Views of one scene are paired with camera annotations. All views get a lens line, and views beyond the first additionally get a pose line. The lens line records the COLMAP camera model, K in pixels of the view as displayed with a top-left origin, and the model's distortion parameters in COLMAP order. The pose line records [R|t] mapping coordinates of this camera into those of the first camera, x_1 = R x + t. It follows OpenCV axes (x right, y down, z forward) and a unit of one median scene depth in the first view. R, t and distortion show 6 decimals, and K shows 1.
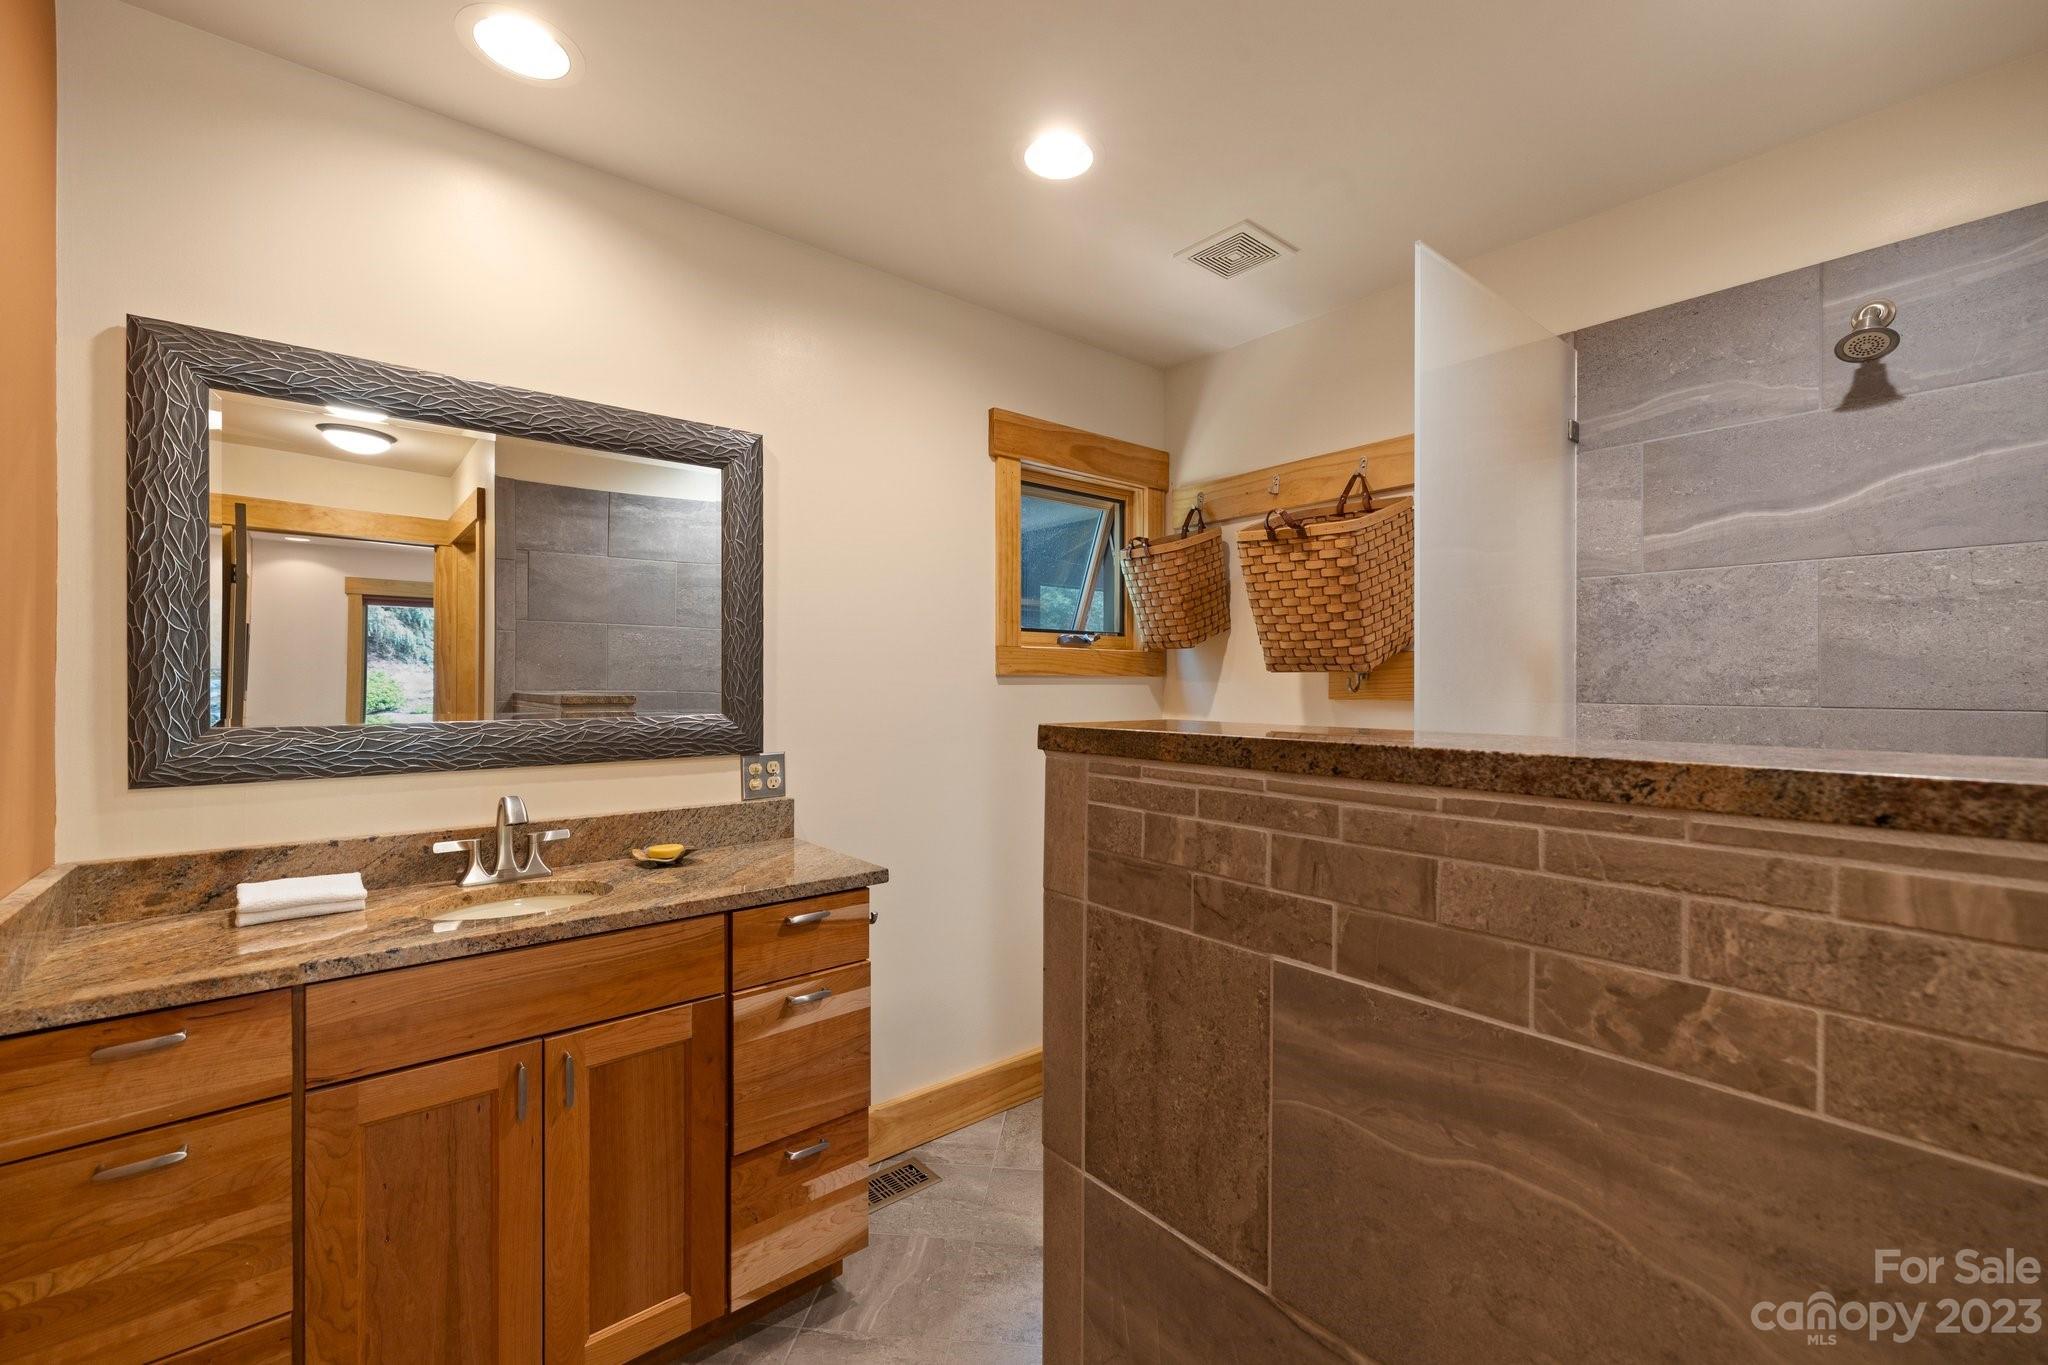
lens RADIAL K [[844.8, 0, 1025.5], [0, 844.8, 690.8], [0, 0, 1]] dist [0.002303, -0.000498]
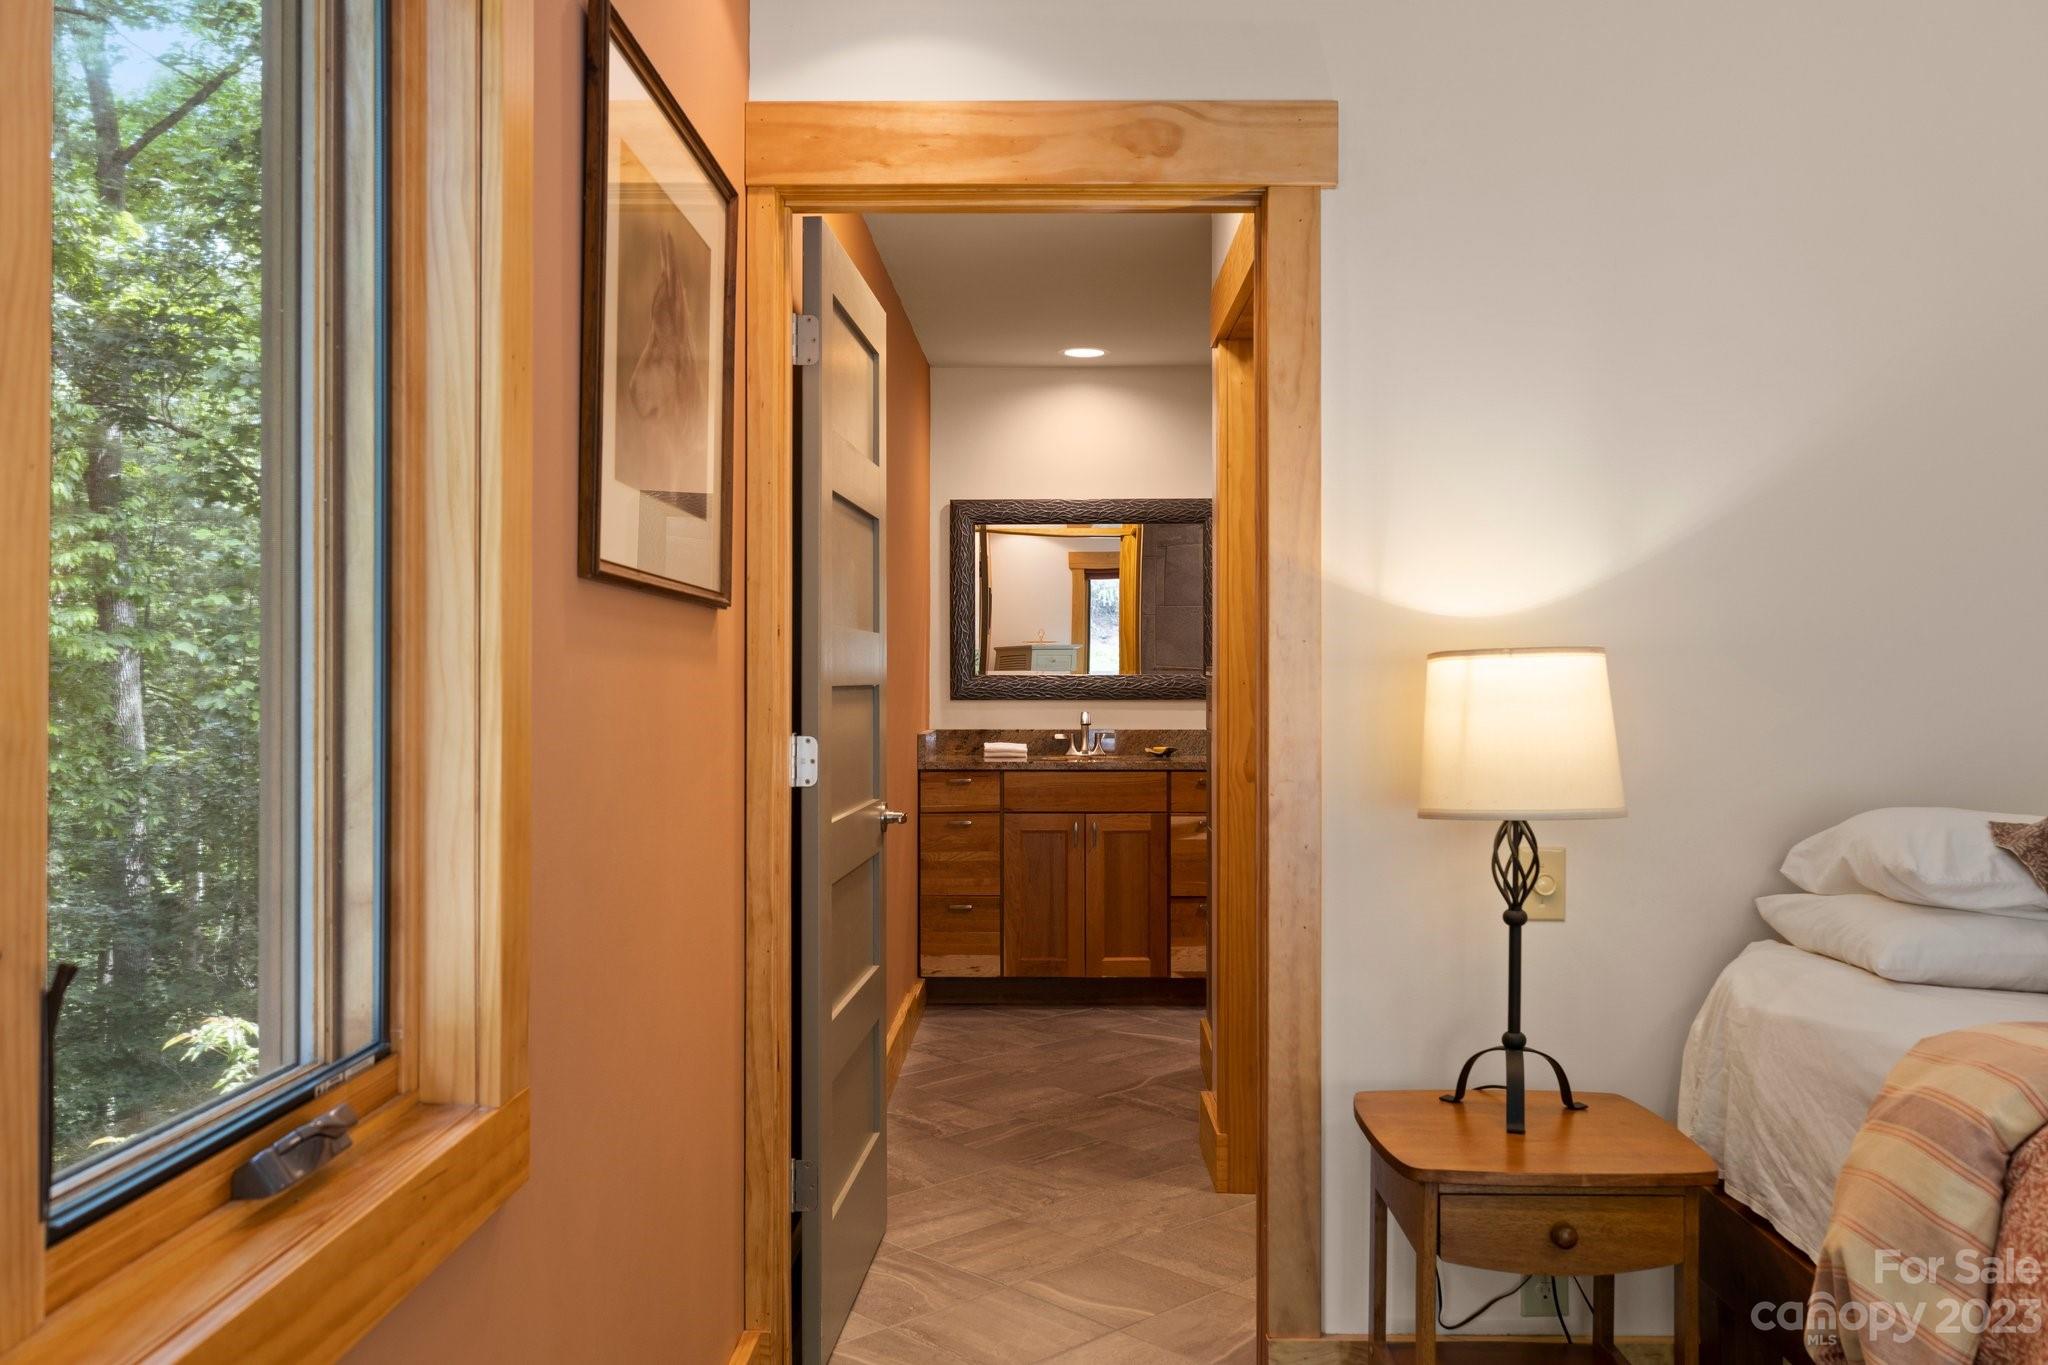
lens RADIAL K [[1710.4, 0, 1024.2], [0, 1710.4, 682.3], [0, 0, 1]] dist [0.000613, 0.000005]
pose [[0.749794, -0.002292, -0.661667, 2.213751], [-0.000909, 0.999989, -0.004494, 0.083489], [0.661670, 0.003971, 0.749784, -2.400946]]
